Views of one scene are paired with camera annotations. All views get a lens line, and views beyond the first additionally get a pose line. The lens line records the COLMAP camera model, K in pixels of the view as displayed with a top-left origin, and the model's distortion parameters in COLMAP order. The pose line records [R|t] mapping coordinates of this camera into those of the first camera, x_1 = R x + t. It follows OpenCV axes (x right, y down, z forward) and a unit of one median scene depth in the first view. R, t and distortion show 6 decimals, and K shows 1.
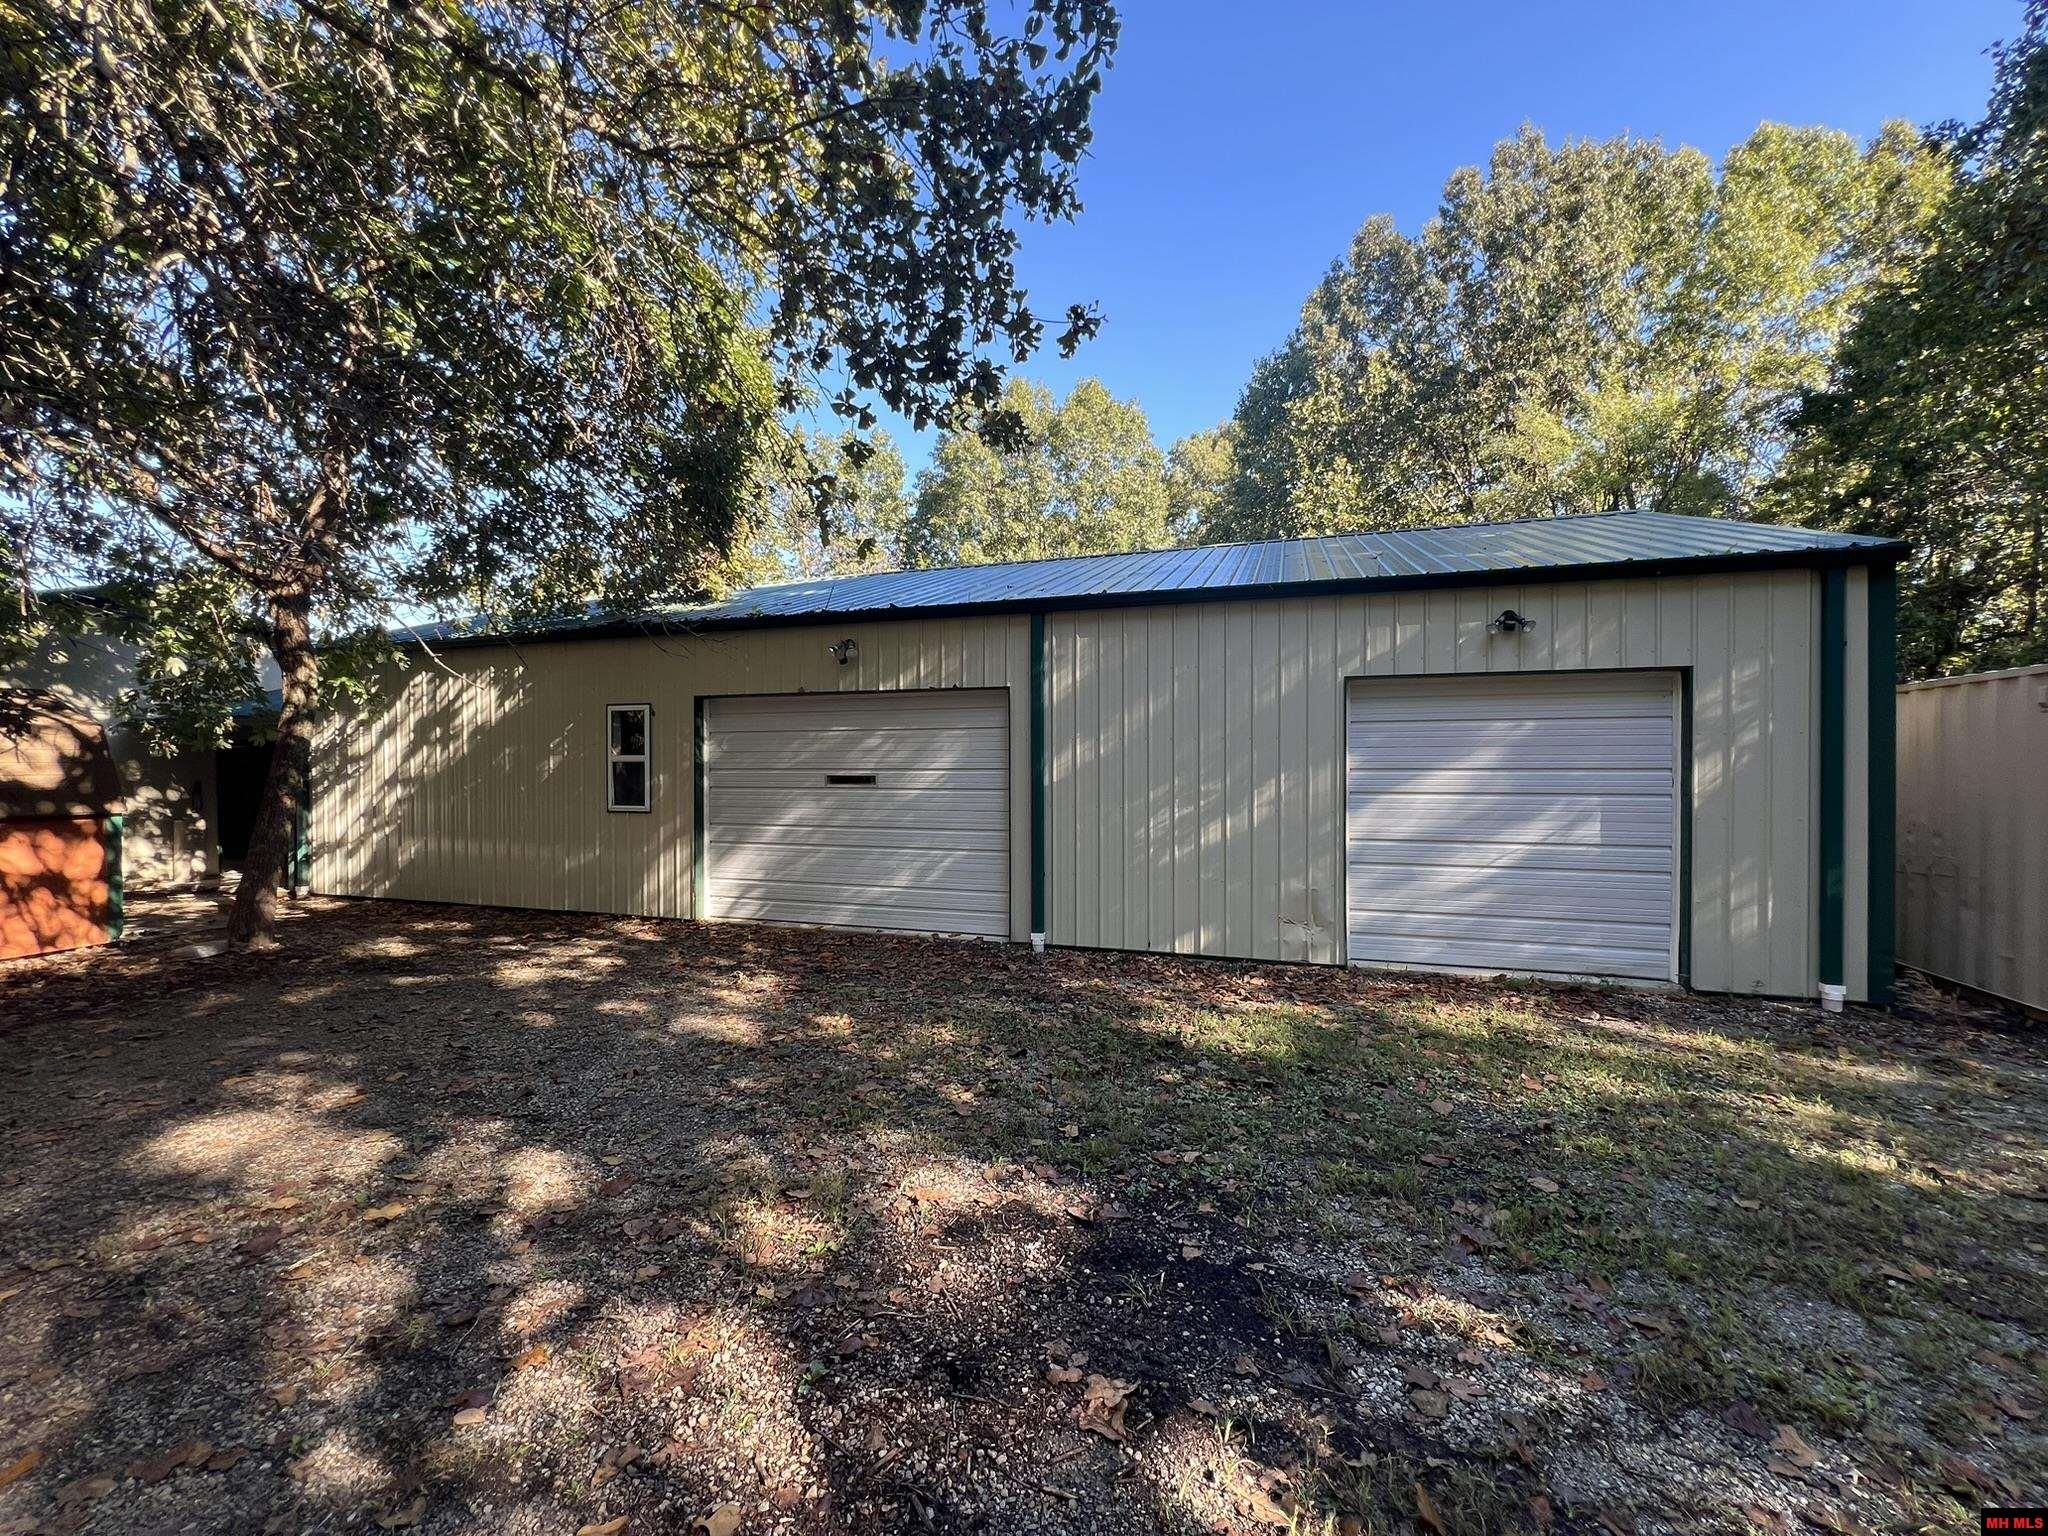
lens RADIAL K [[817.4, 0, 1026.7], [0, 817.4, 767.1], [0, 0, 1]] dist [-0.000649, 0.000331]
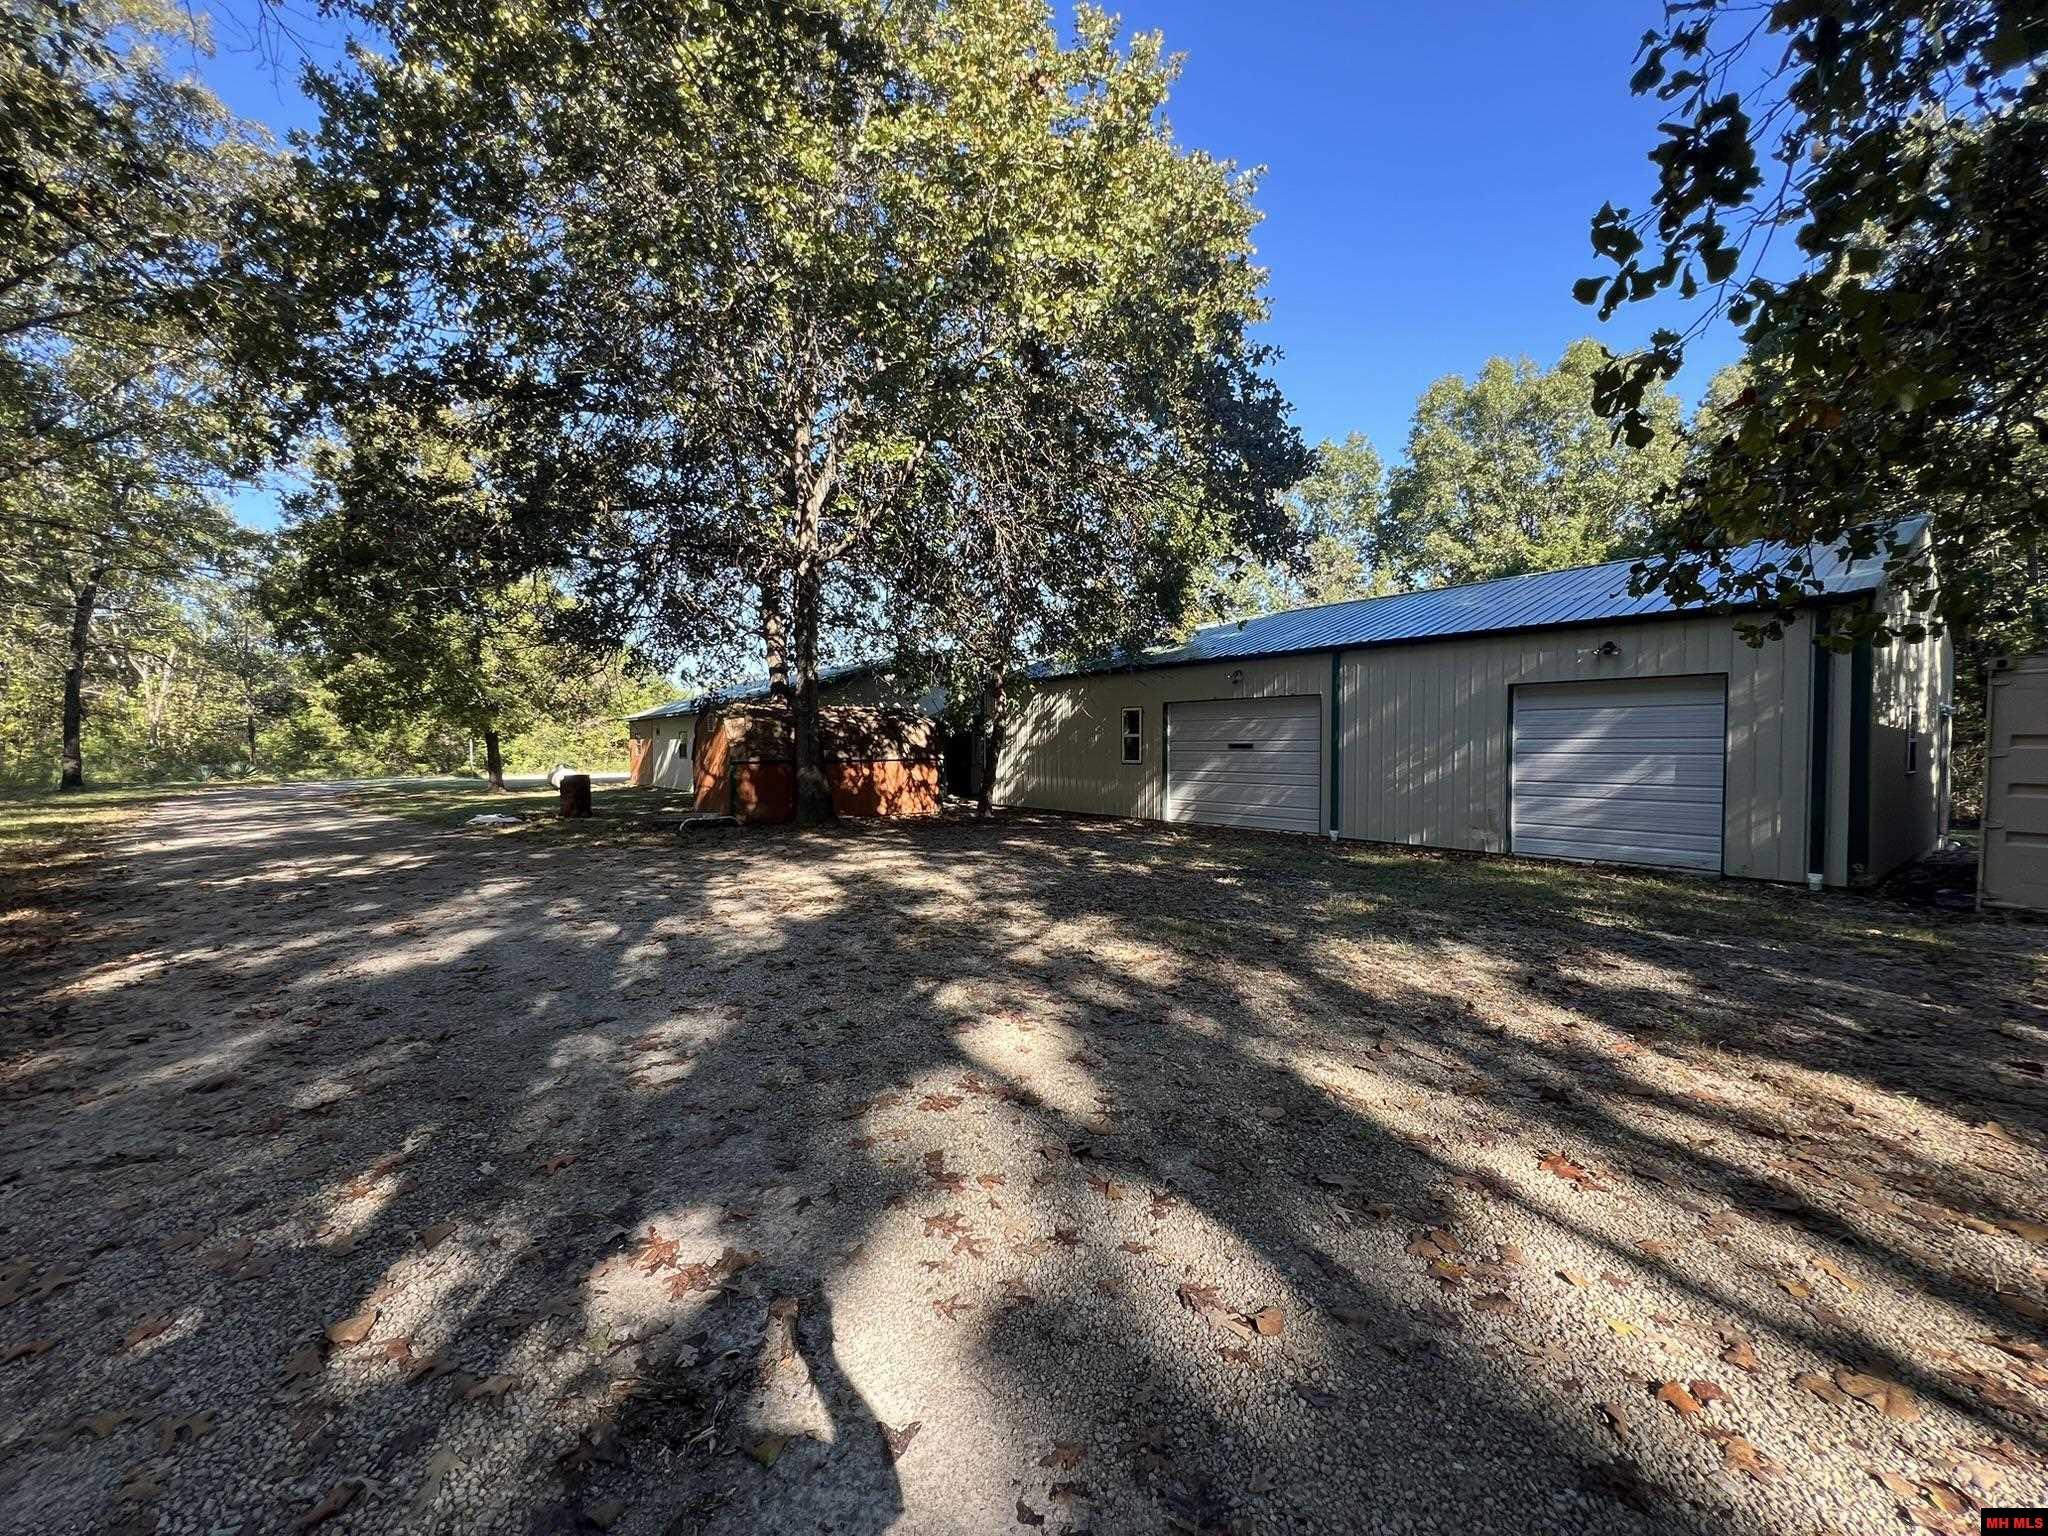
lens RADIAL K [[817.4, 0, 1024.1], [0, 817.4, 763.1], [0, 0, 1]] dist [-0.000649, 0.000331]
pose [[0.826052, 0.014097, -0.563418, 0.436065], [-0.005256, 0.999836, 0.017311, 0.024836], [0.563570, -0.011339, 0.825991, -0.820634]]
